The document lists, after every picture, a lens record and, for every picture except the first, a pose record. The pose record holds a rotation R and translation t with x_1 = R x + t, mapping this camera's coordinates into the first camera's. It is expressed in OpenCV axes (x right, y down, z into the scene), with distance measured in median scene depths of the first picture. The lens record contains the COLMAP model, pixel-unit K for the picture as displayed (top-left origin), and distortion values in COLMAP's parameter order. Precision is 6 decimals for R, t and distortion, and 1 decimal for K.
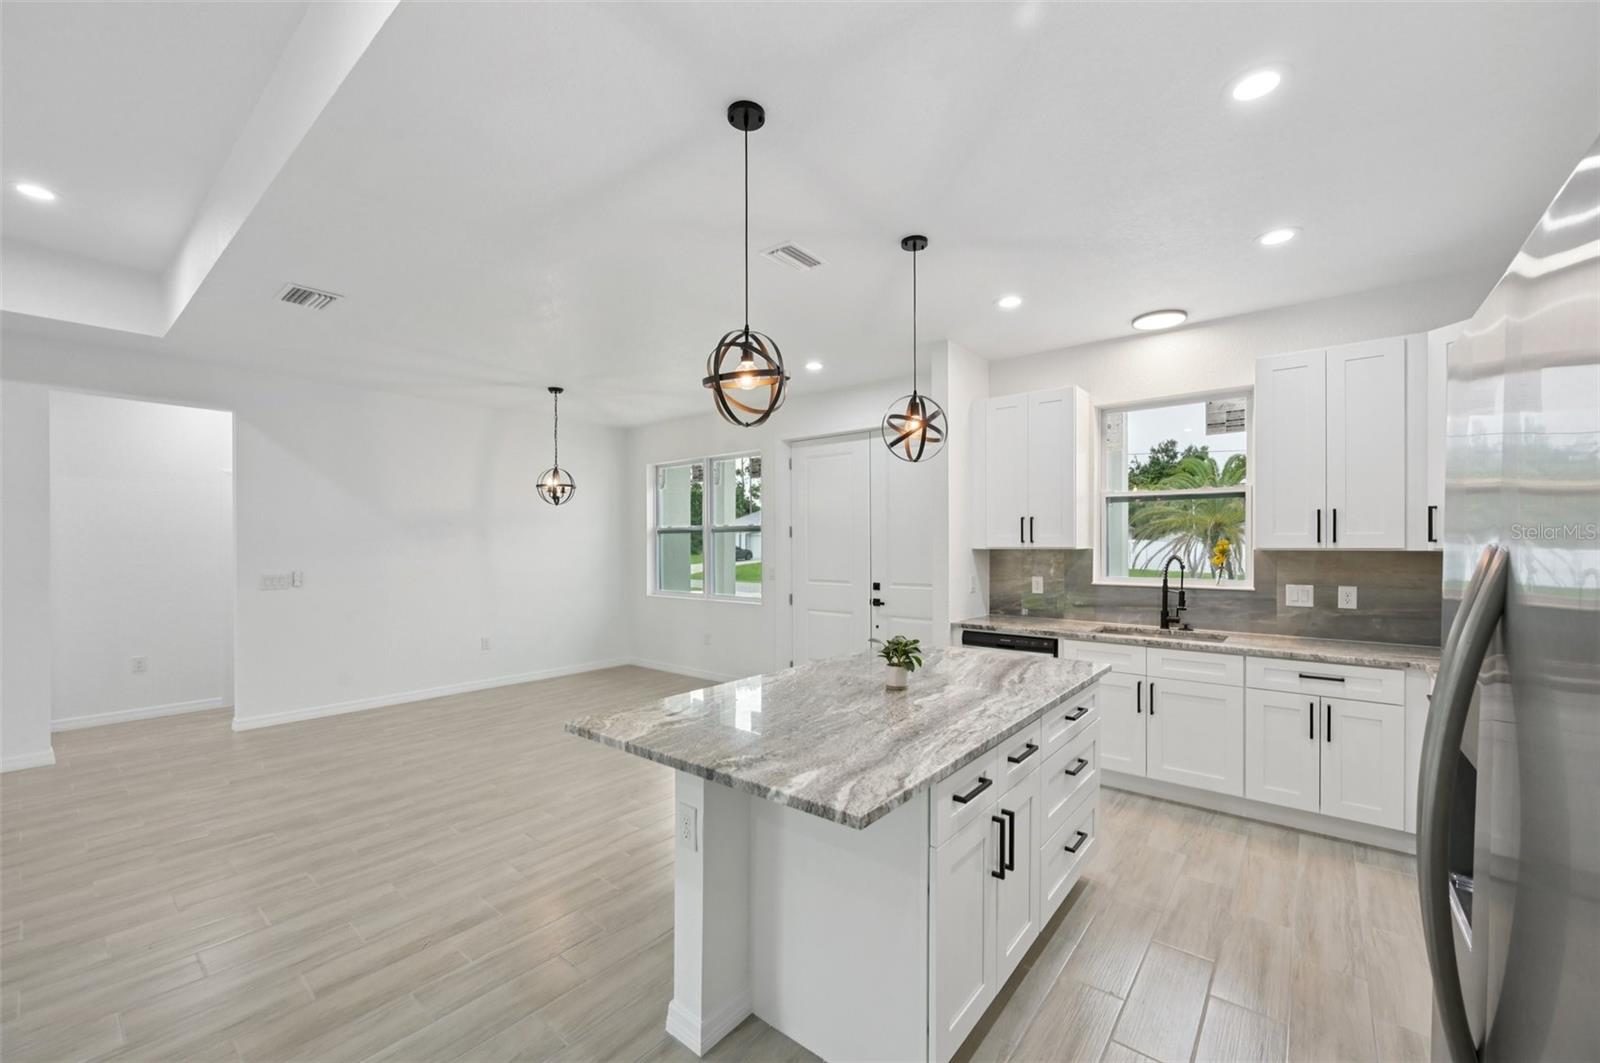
lens RADIAL K [[634.0, 0, 808.5], [0, 634.0, 546.1], [0, 0, 1]] dist [-0.002821, 0.001467]
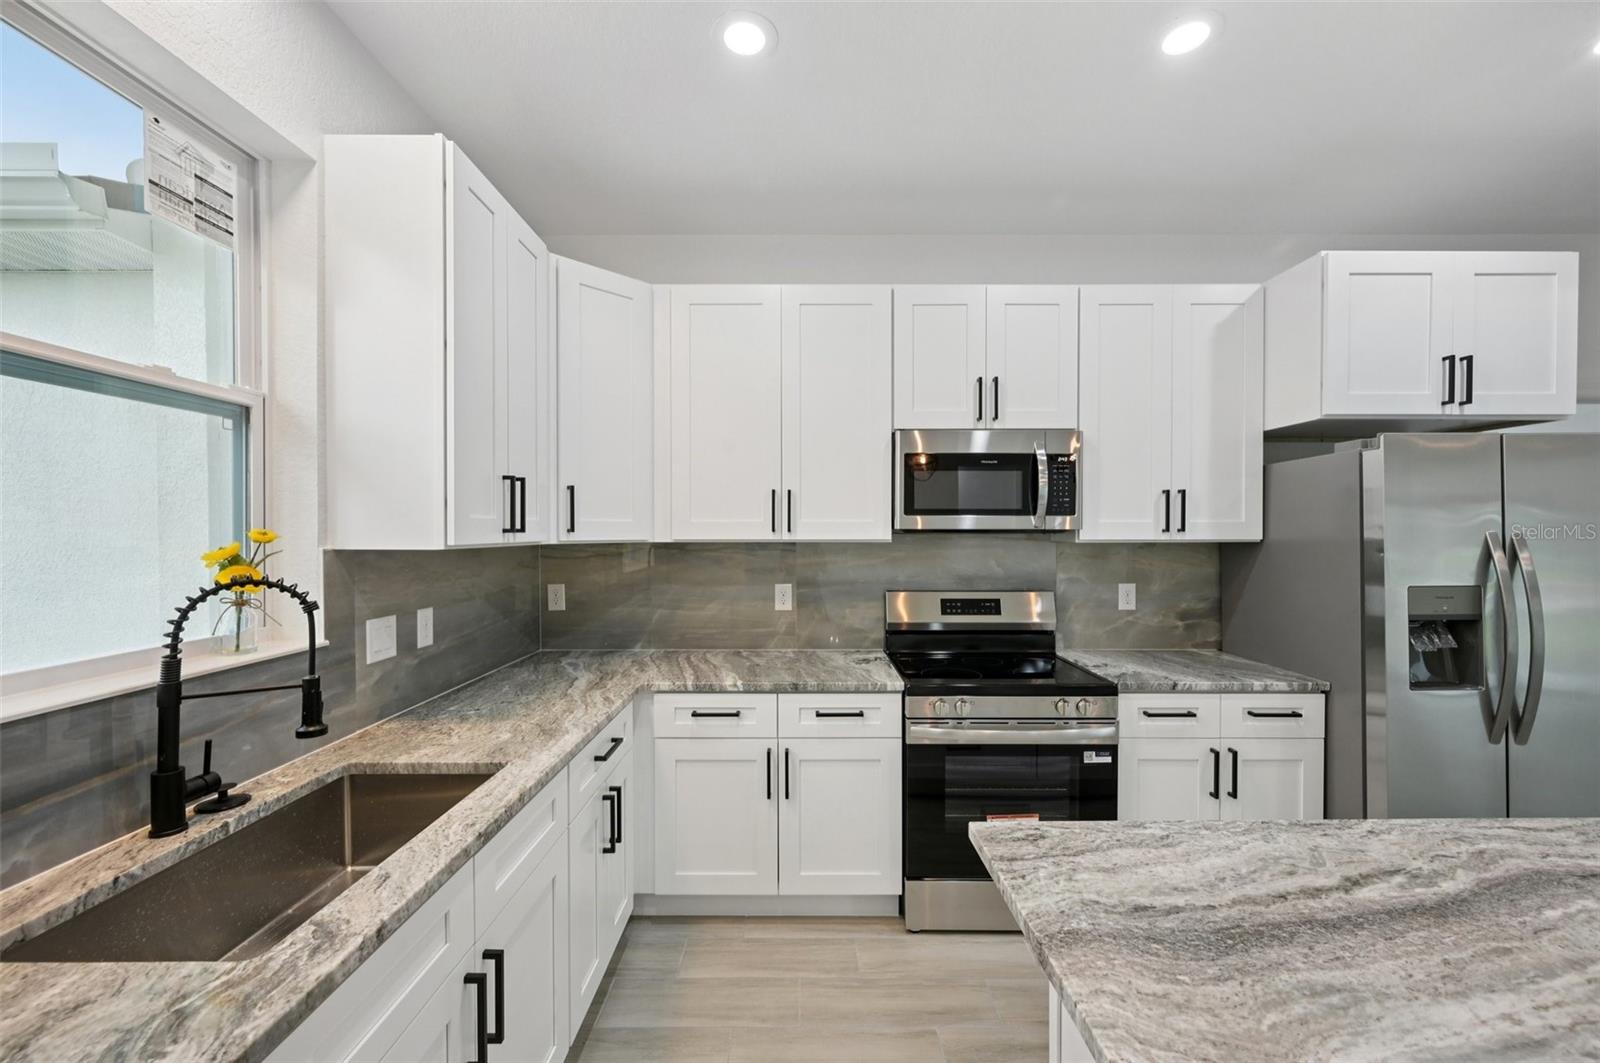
lens RADIAL K [[634.0, 0, 804.3], [0, 634.0, 539.3], [0, 0, 1]] dist [-0.002821, 0.001467]
pose [[-0.625578, -0.006879, 0.780131, 0.147084], [0.006144, 0.999887, 0.013744, -0.004768], [-0.780137, 0.013391, -0.625465, 0.900830]]
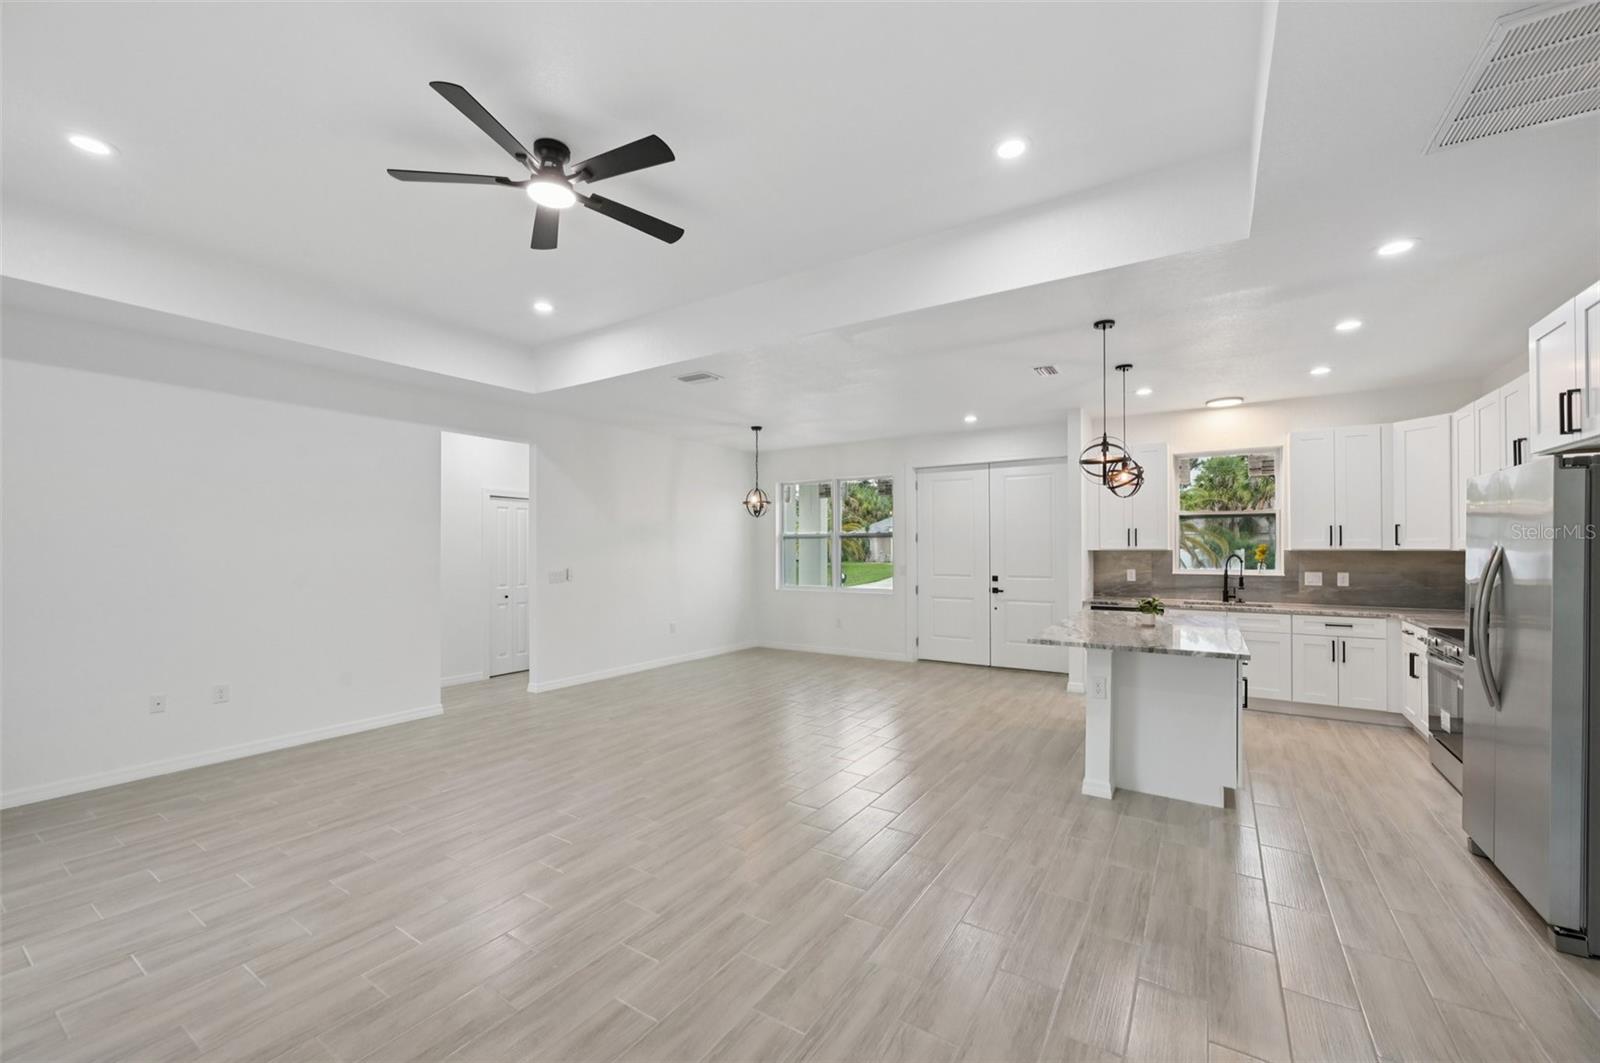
lens RADIAL K [[634.0, 0, 808.2], [0, 634.0, 543.0], [0, 0, 1]] dist [-0.002821, 0.001467]
pose [[0.994307, 0.000127, 0.106555, -0.567117], [0.001016, 0.999943, -0.010670, 0.002874], [-0.106551, 0.010718, 0.994250, -0.388154]]
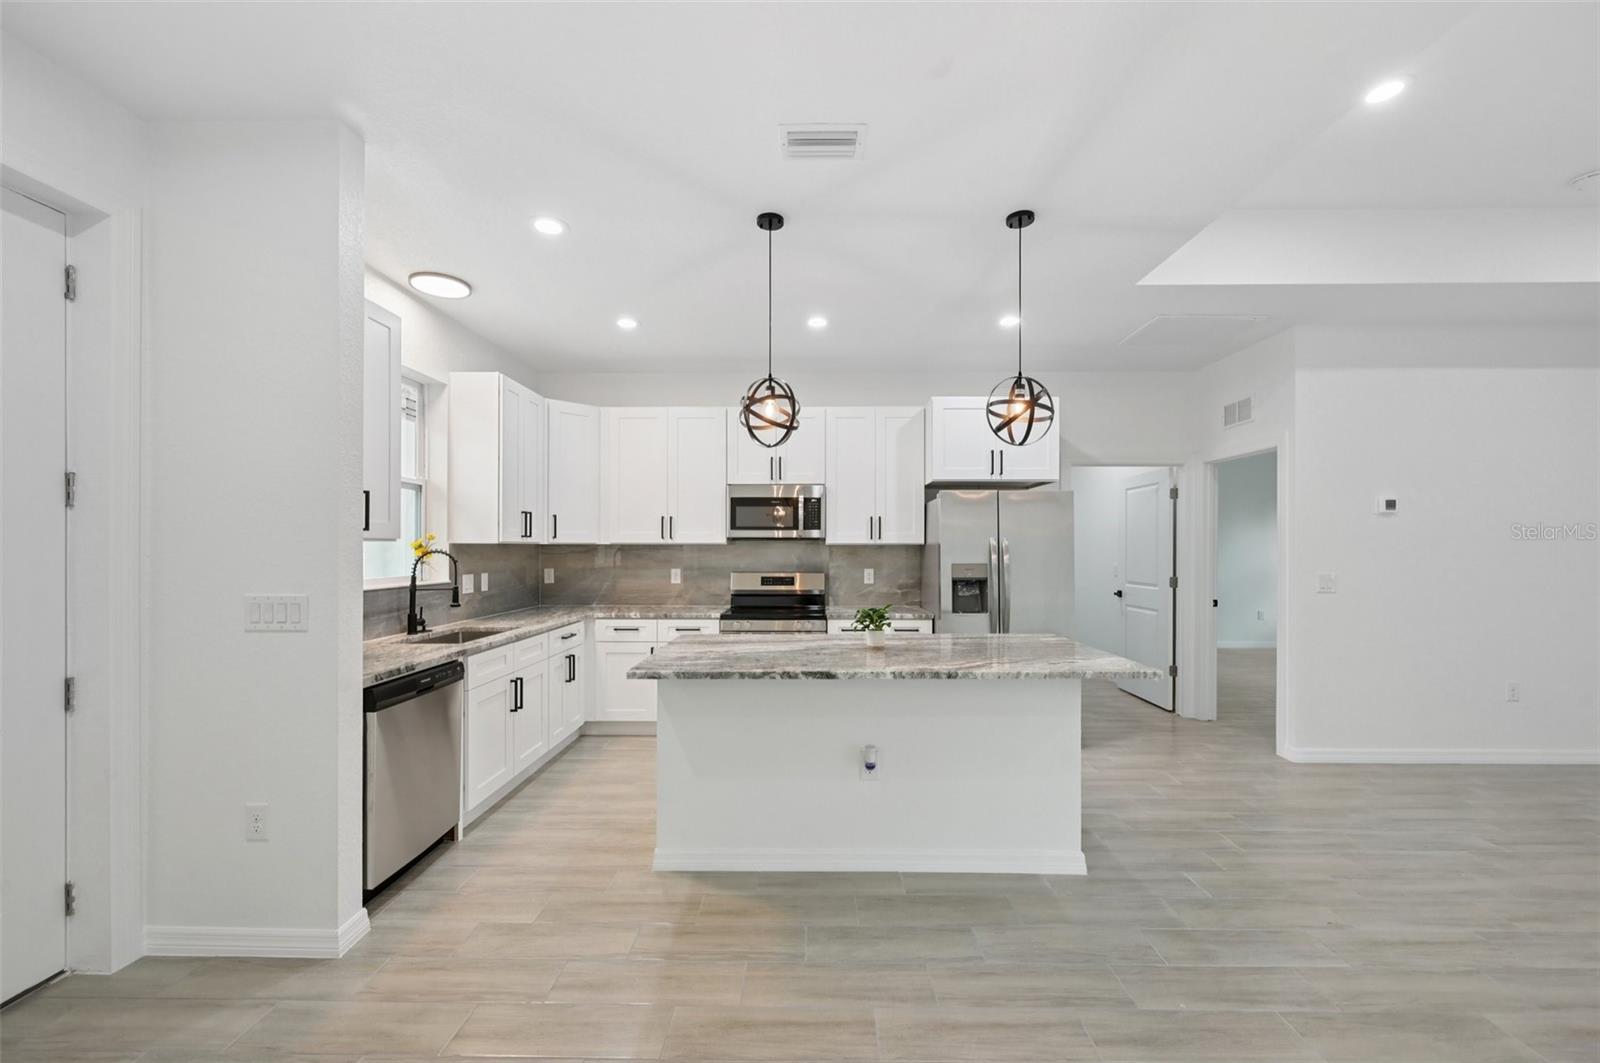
lens RADIAL K [[634.0, 0, 800.7], [0, 634.0, 551.9], [0, 0, 1]] dist [-0.002821, 0.001467]
pose [[-0.612776, -0.002397, 0.790253, -0.420997], [0.004611, 0.999968, 0.006608, 0.013772], [-0.790243, 0.007694, -0.612745, 1.049074]]
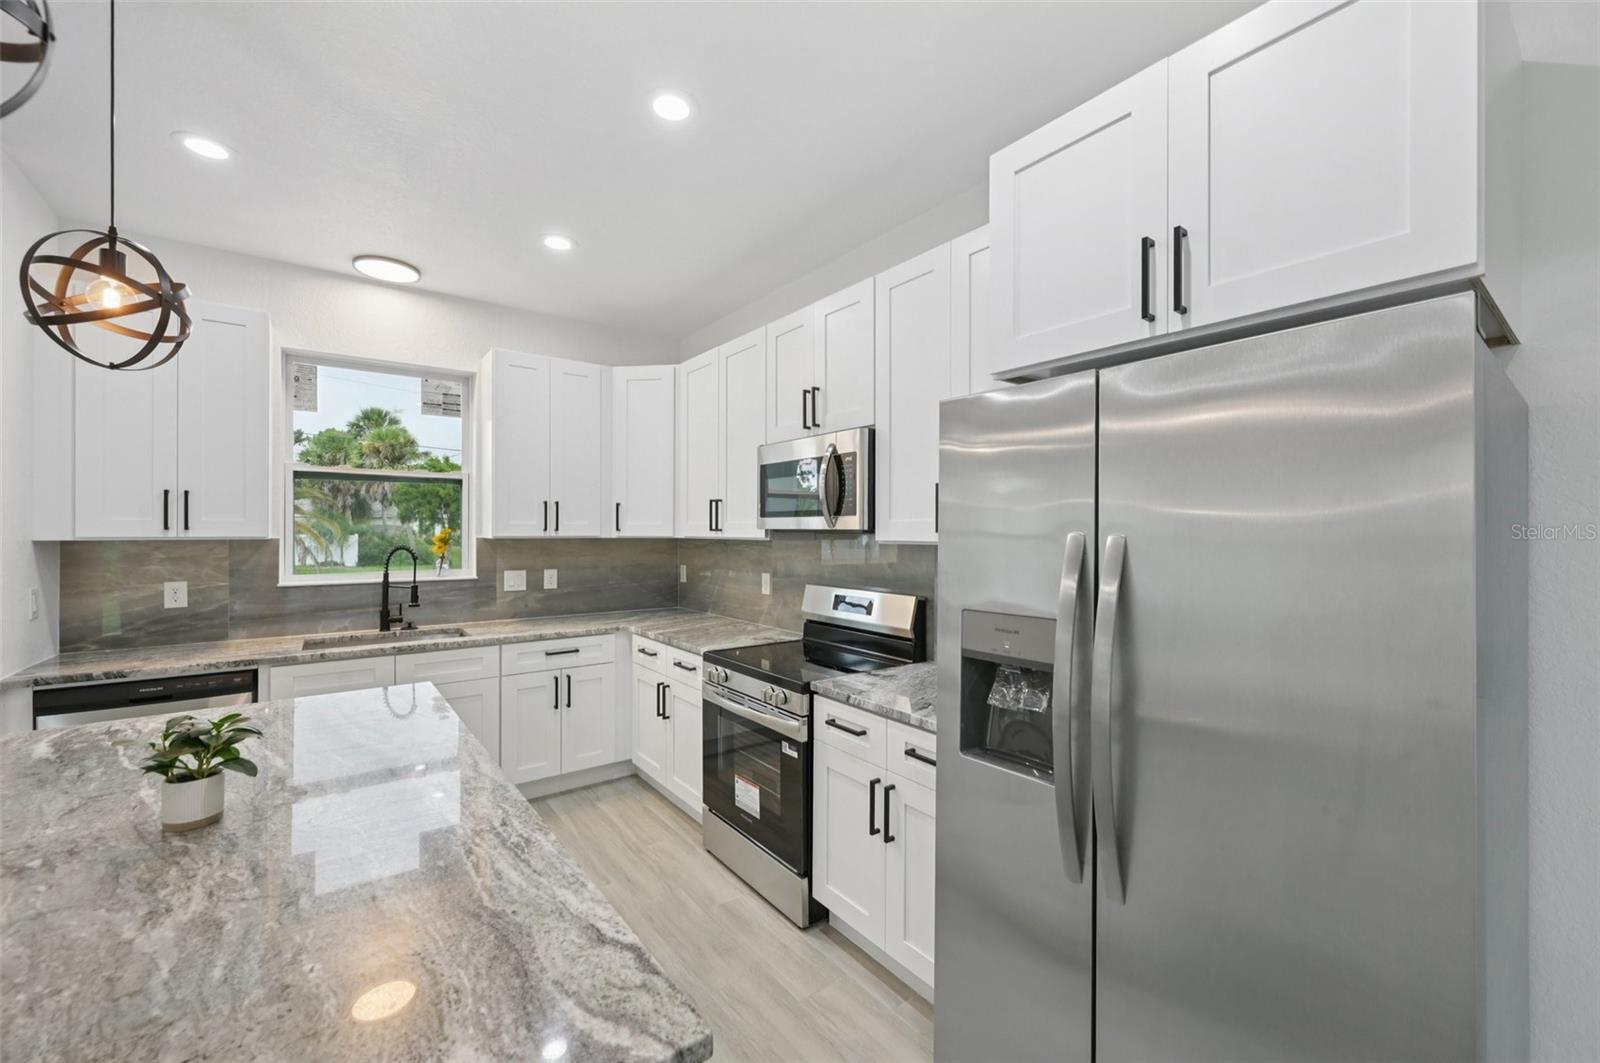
lens RADIAL K [[634.0, 0, 802.4], [0, 634.0, 532.1], [0, 0, 1]] dist [-0.002821, 0.001467]
pose [[0.239960, 0.001284, 0.970782, -0.126658], [0.001690, 0.999997, -0.001741, -0.000965], [-0.970781, 0.002059, 0.239958, 0.232589]]
